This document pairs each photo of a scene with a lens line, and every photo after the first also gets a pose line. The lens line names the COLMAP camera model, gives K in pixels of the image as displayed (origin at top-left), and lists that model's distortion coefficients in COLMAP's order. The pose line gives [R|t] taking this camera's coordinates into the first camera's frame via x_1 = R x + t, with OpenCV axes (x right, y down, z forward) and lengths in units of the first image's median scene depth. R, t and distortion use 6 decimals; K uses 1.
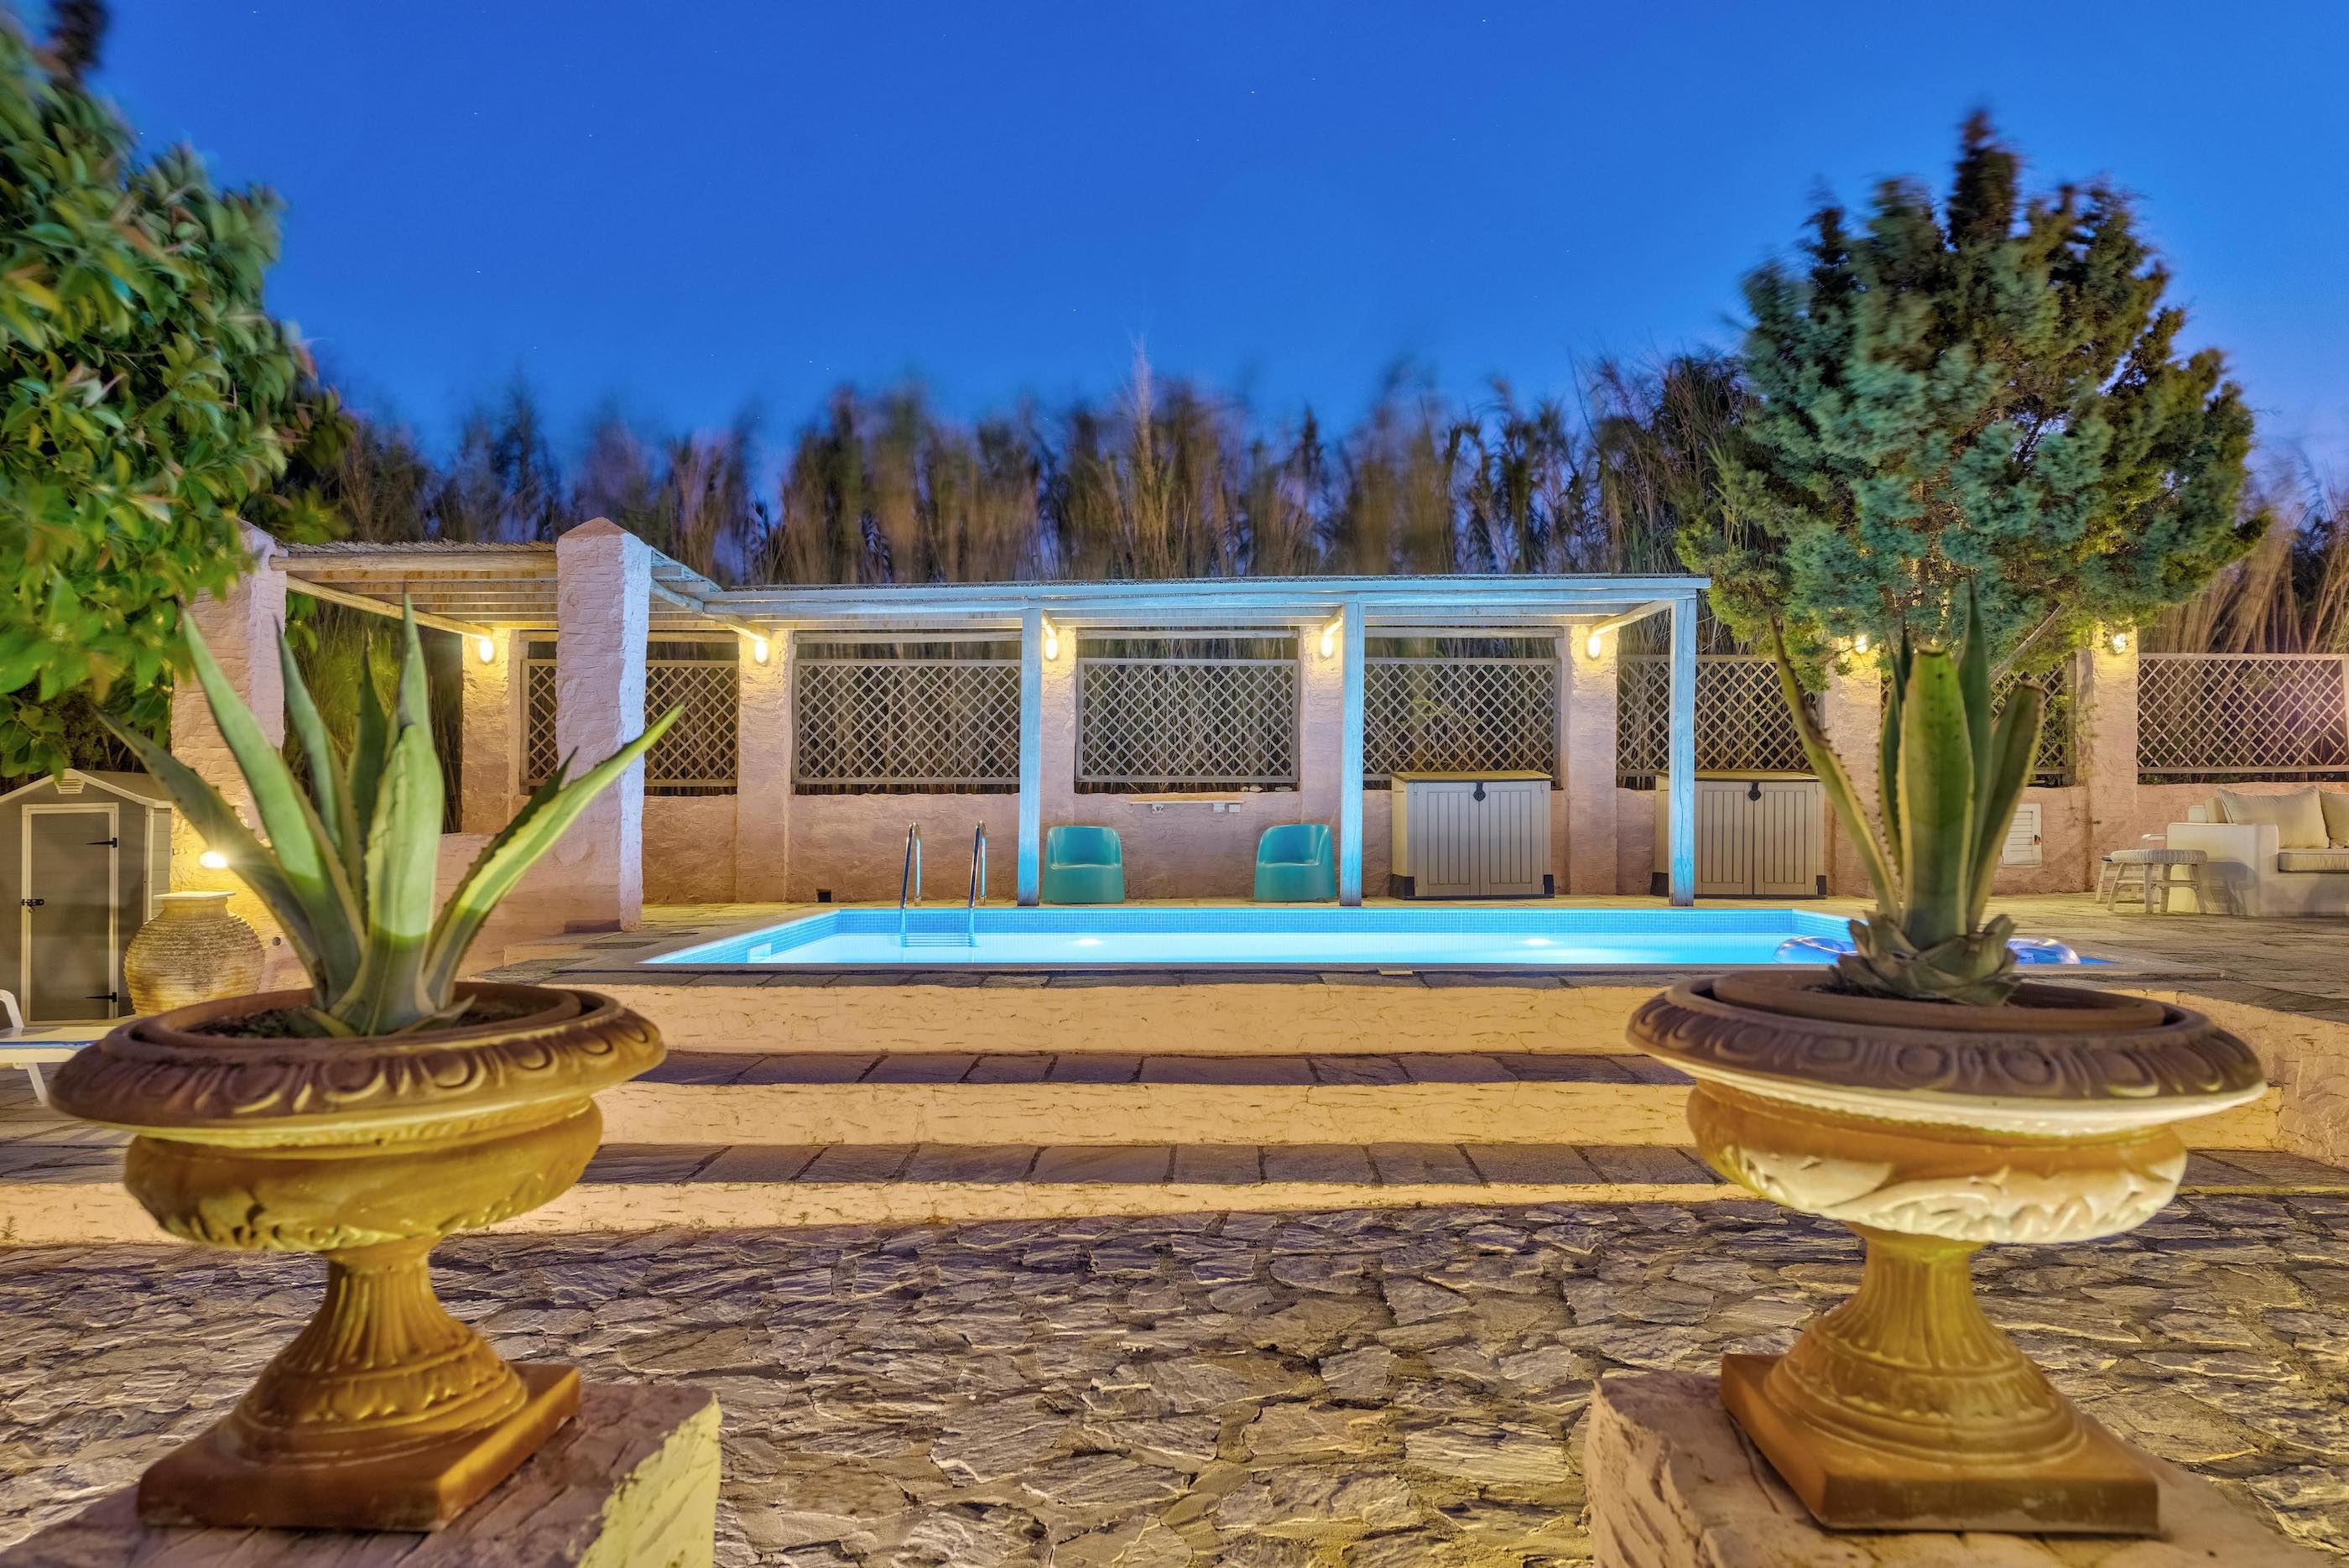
lens RADIAL K [[1627.8, 0, 1182.5], [0, 1627.8, 784.6], [0, 0, 1]] dist [0.036826, 0.000578]
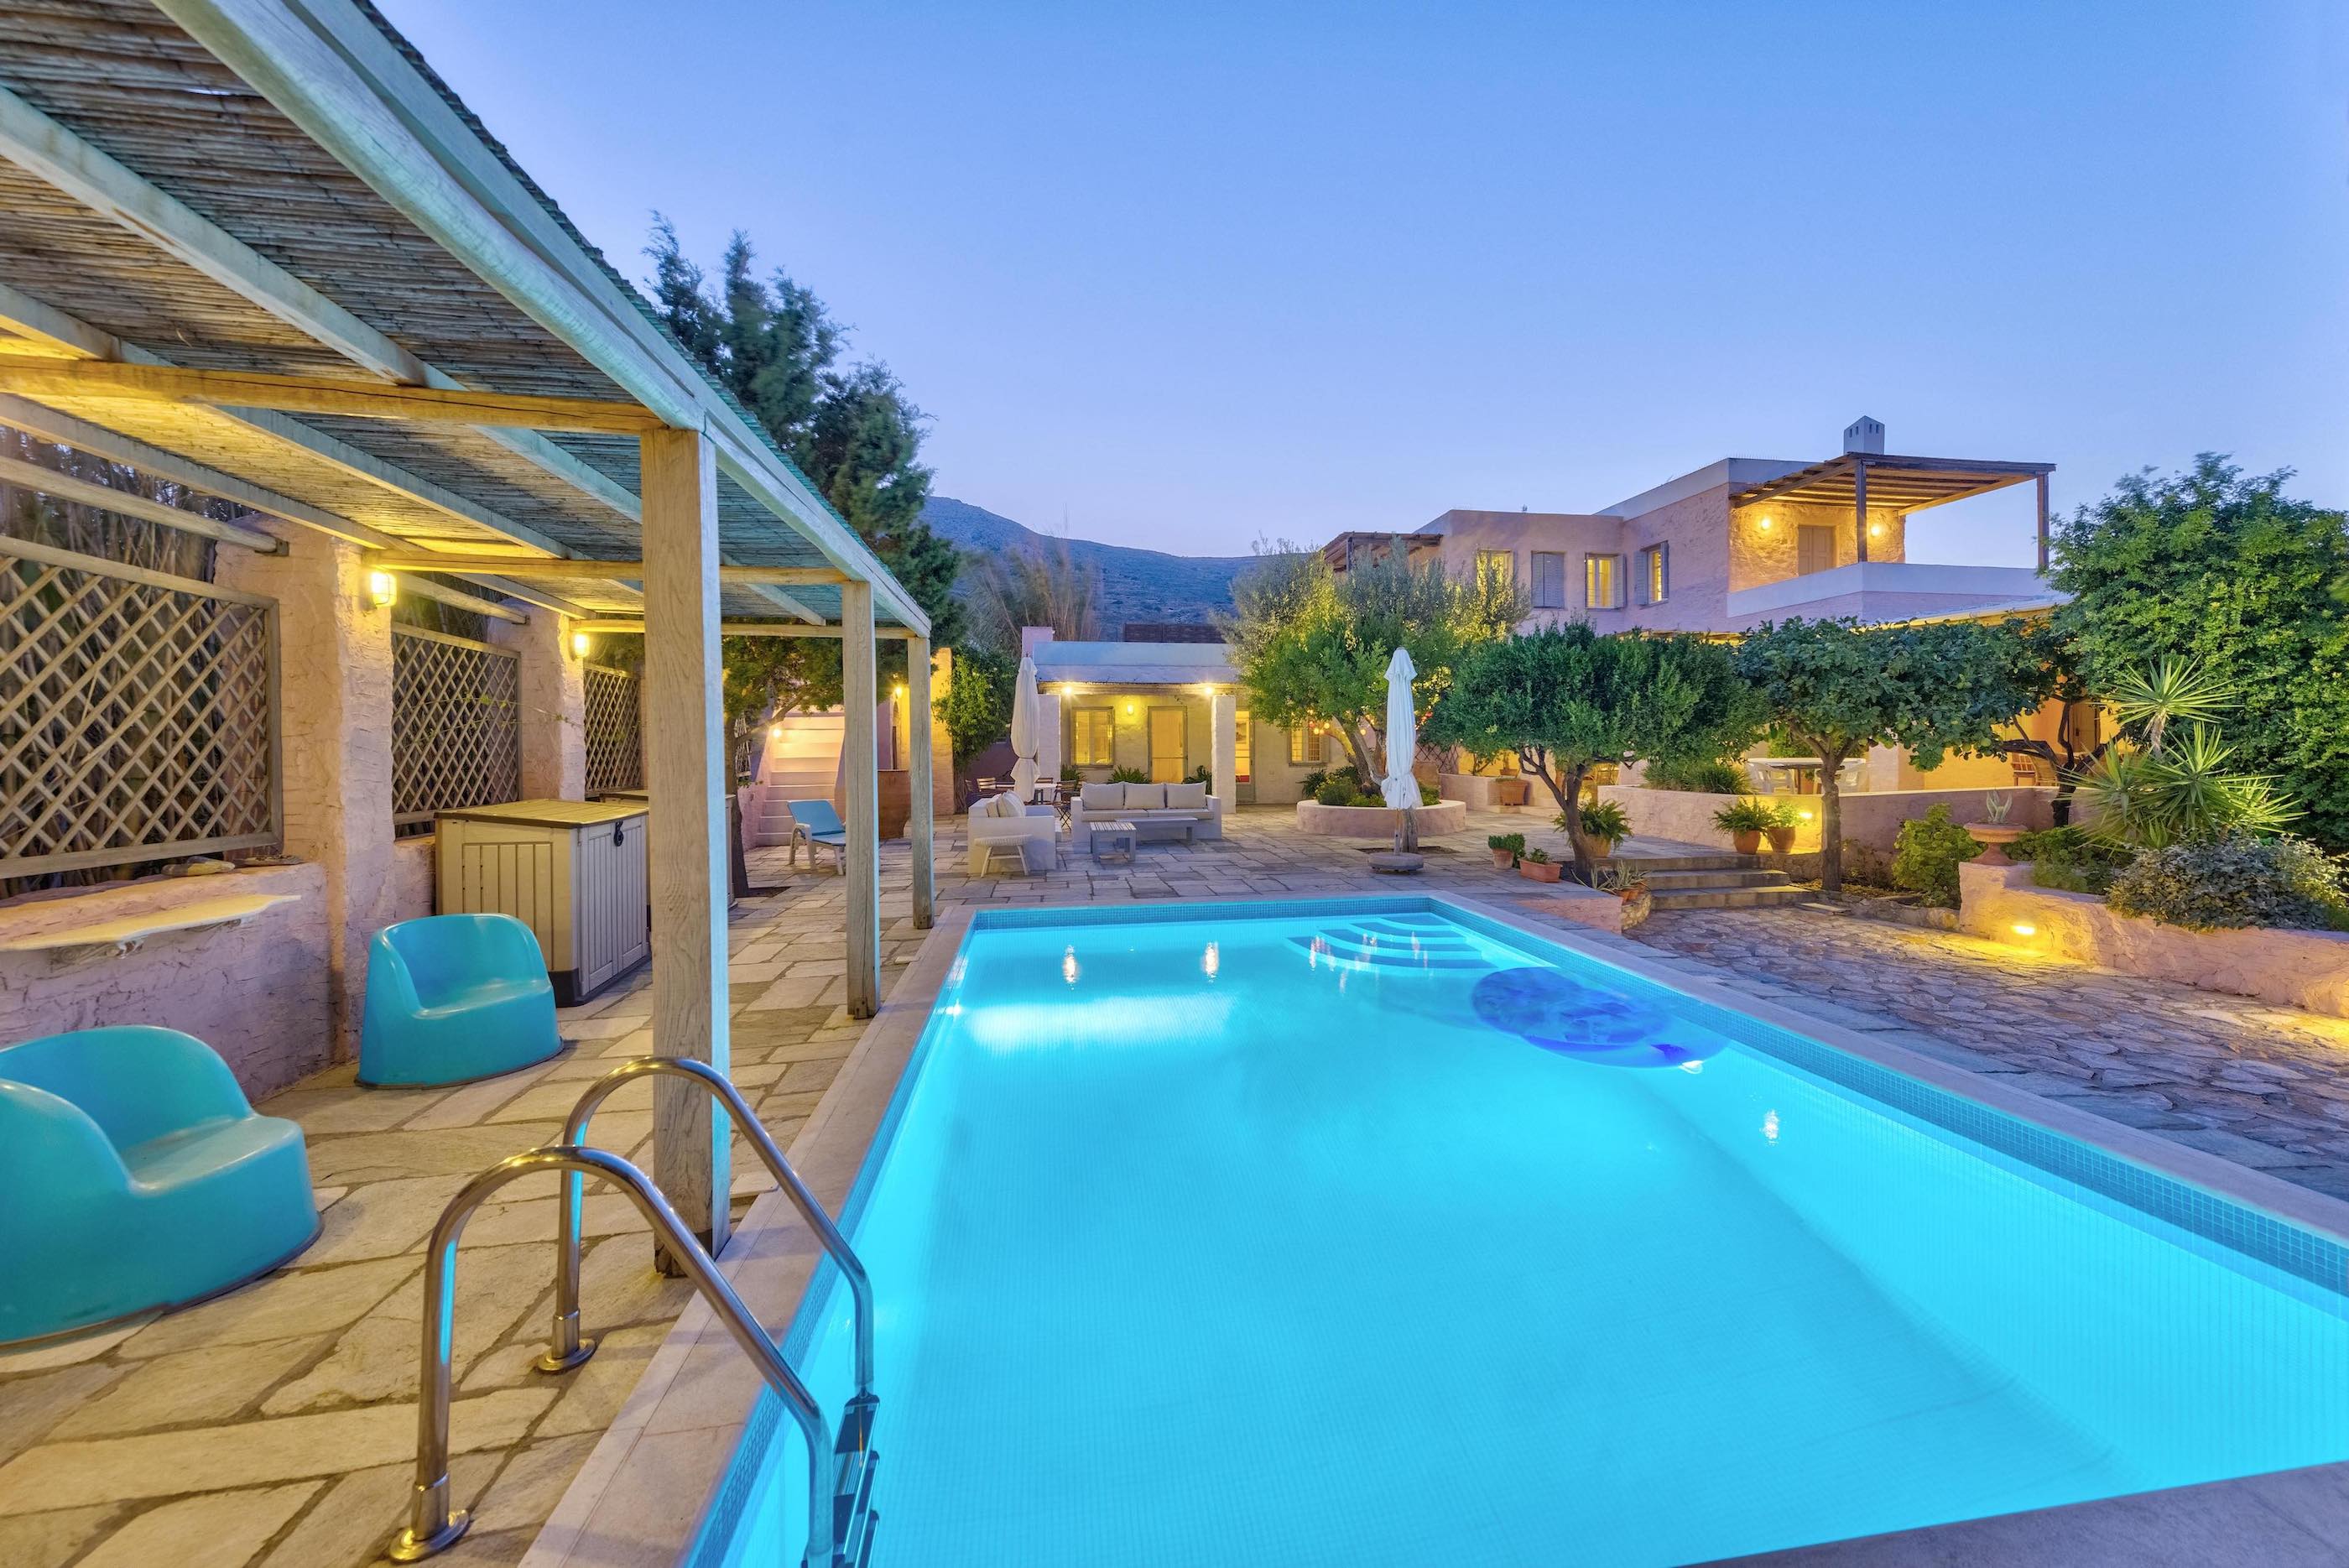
lens RADIAL K [[931.7, 0, 1189.8], [0, 931.7, 768.6], [0, 0, 1]] dist [0.009567, -0.002728]
pose [[-0.180622, -0.015123, 0.983436, -0.768467], [-0.009291, 0.999863, 0.013669, -0.088117], [-0.983509, -0.006669, -0.180737, 2.247167]]
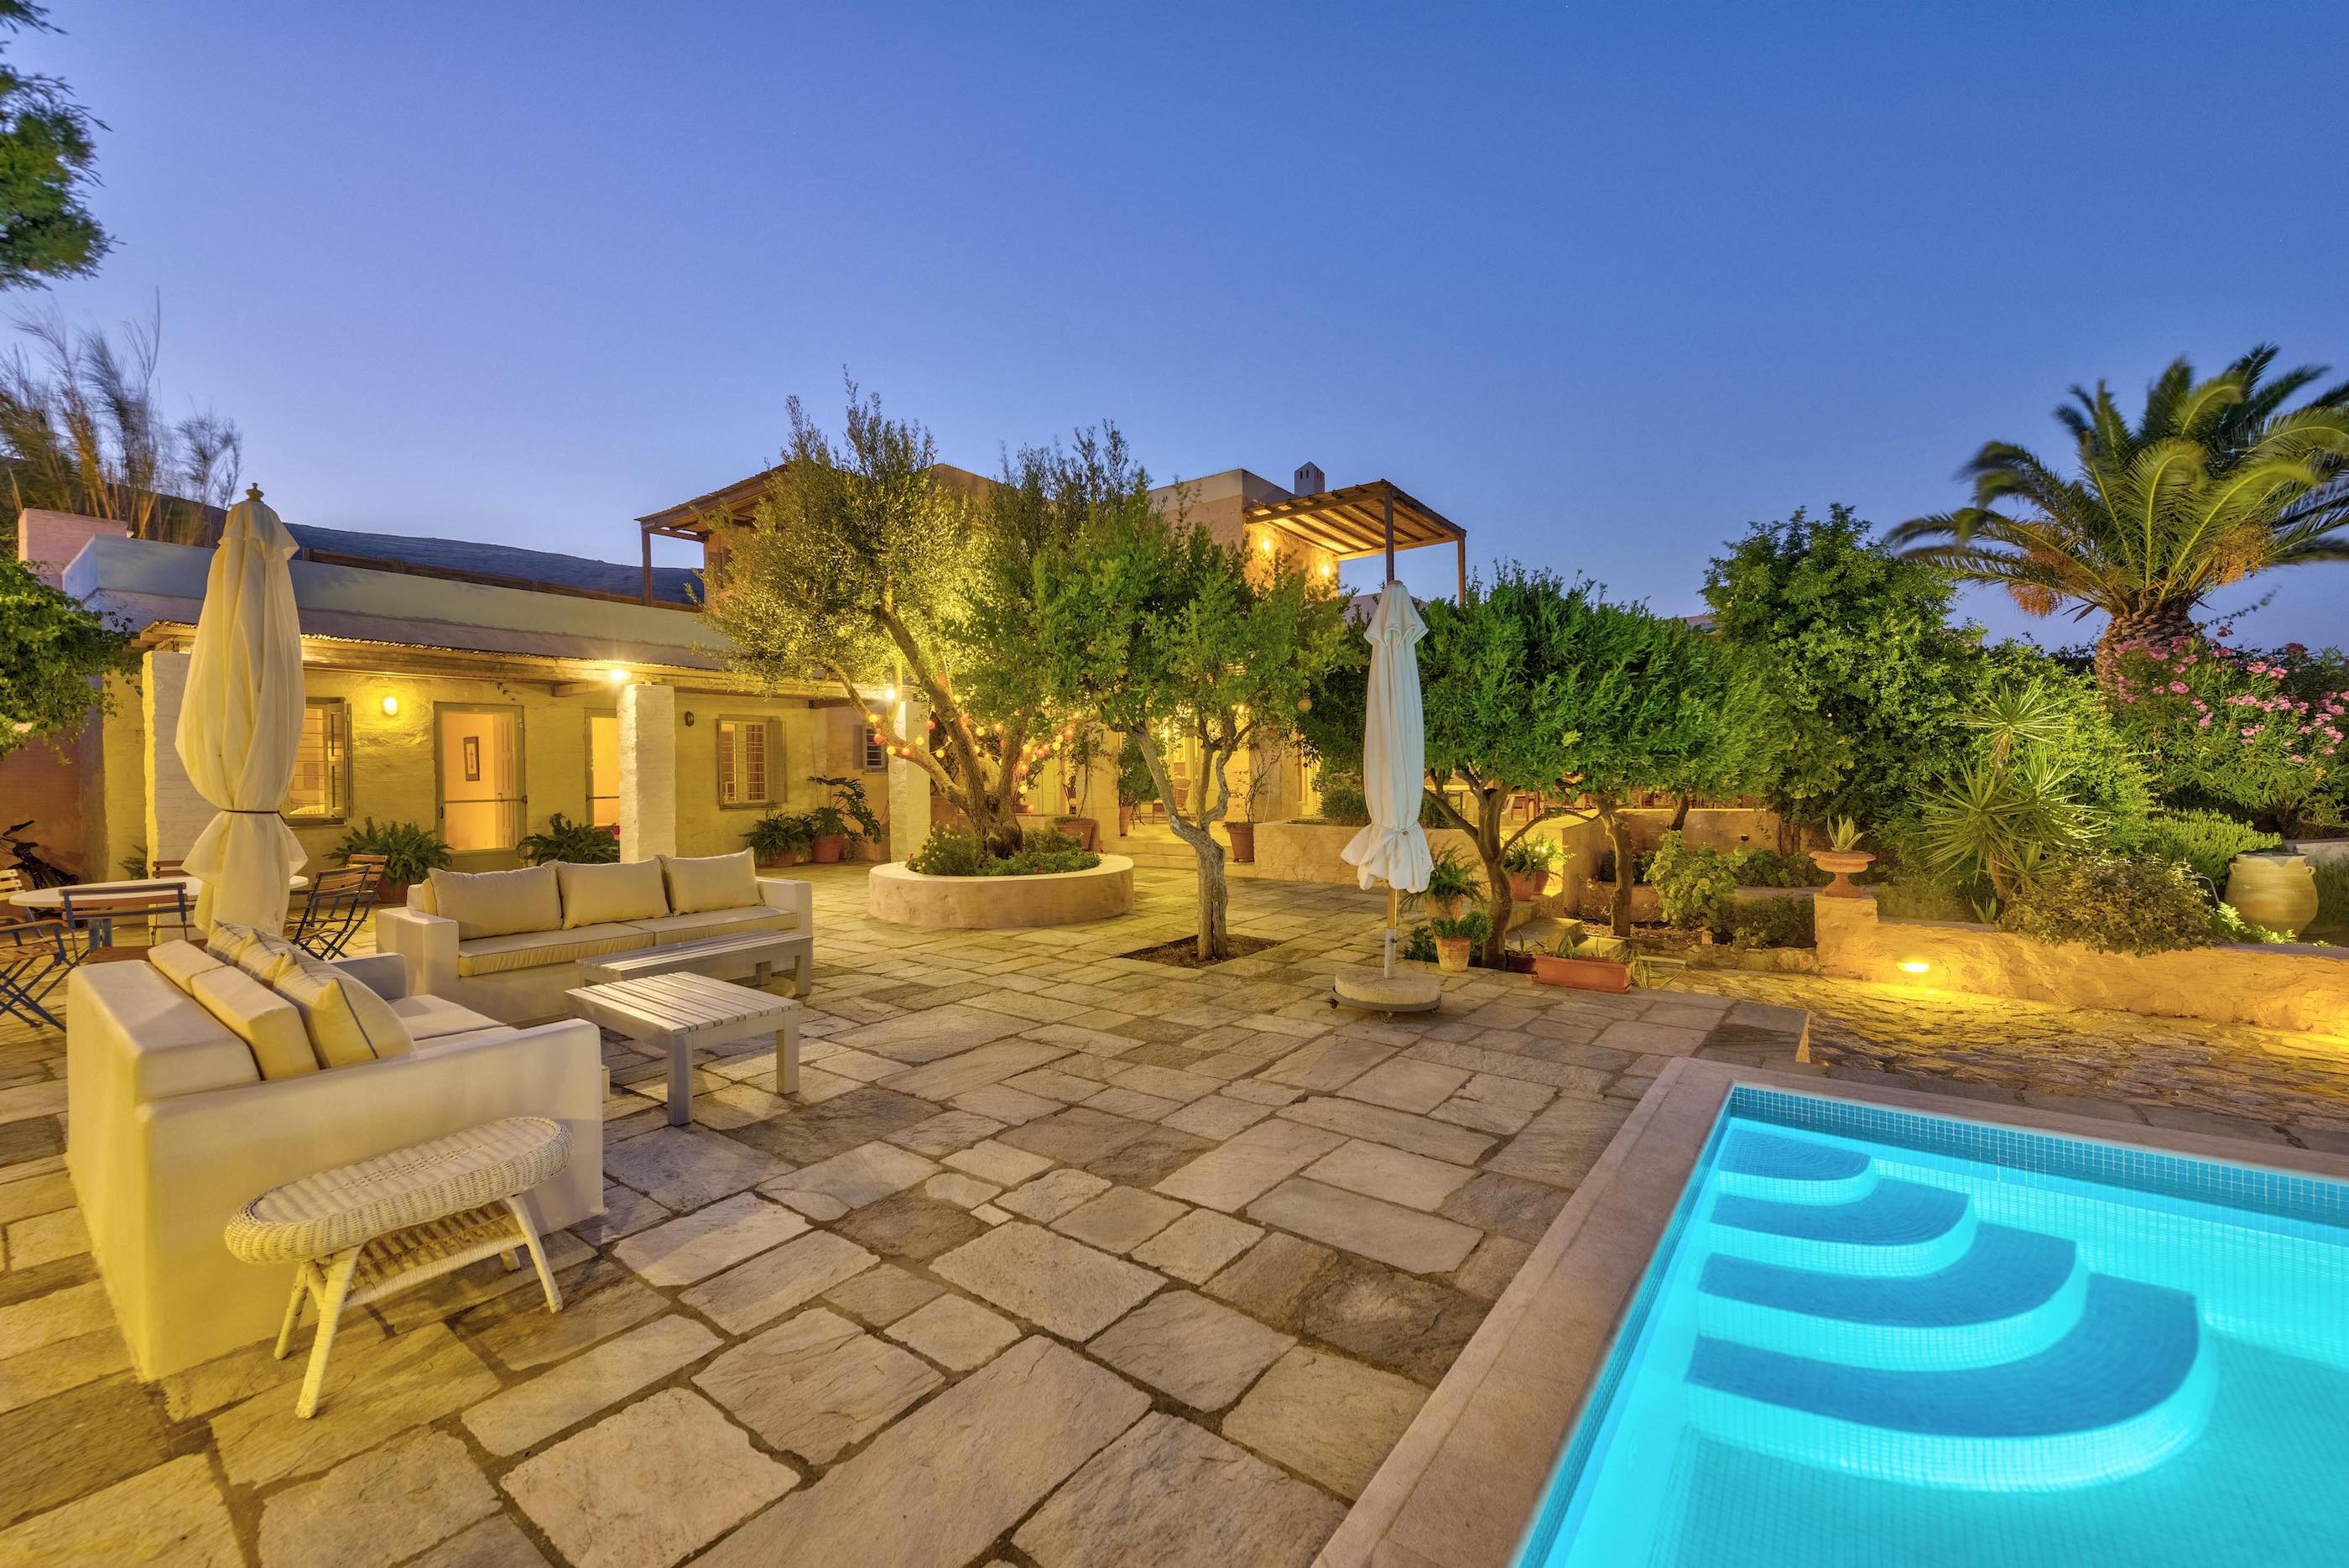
lens RADIAL K [[931.7, 0, 1184.9], [0, 931.7, 778.5], [0, 0, 1]] dist [0.009567, -0.002728]
pose [[-0.814464, 0.013403, 0.580059, 0.799159], [0.007228, 0.999890, -0.012955, -0.089742], [-0.580169, -0.006359, -0.814471, 2.441630]]
